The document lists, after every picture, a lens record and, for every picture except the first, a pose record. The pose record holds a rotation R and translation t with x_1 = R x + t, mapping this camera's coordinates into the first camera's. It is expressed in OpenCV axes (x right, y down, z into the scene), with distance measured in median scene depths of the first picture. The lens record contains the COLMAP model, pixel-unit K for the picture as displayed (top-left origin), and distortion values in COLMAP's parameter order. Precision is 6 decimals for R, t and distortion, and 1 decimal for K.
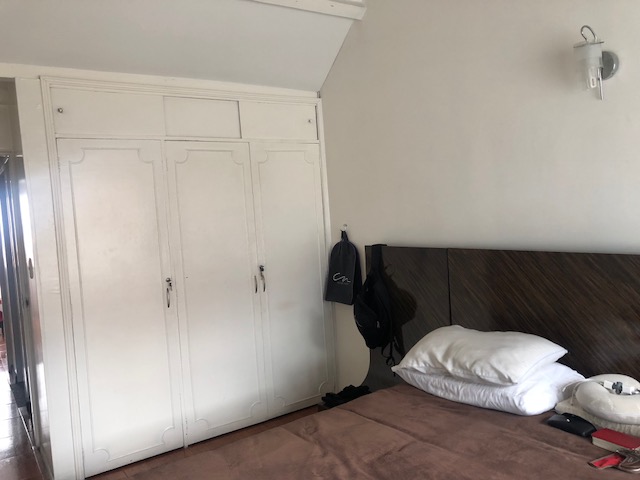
lens RADIAL K [[525.0, 0, 320.0], [0, 525.0, 240.0], [0, 0, 1]] dist [0.017072, -0.004694]
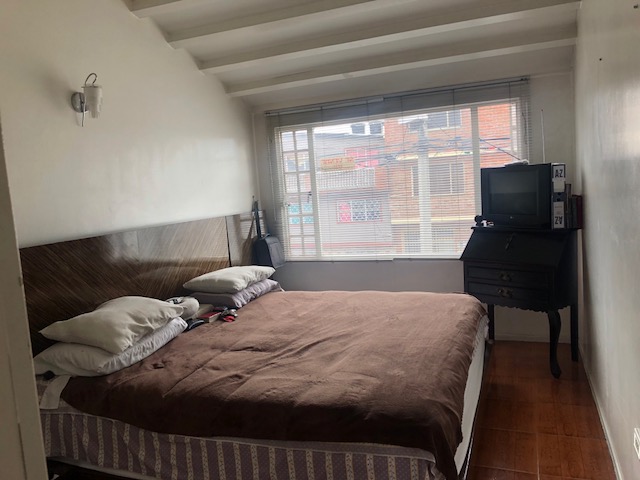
lens RADIAL K [[525.0, 0, 320.0], [0, 525.0, 240.0], [0, 0, 1]] dist [0.017072, -0.004694]
pose [[-0.558553, 0.015096, 0.829331, -0.970664], [0.158046, 0.983454, 0.088542, 0.004408], [-0.814273, 0.180527, -0.551697, 1.316642]]
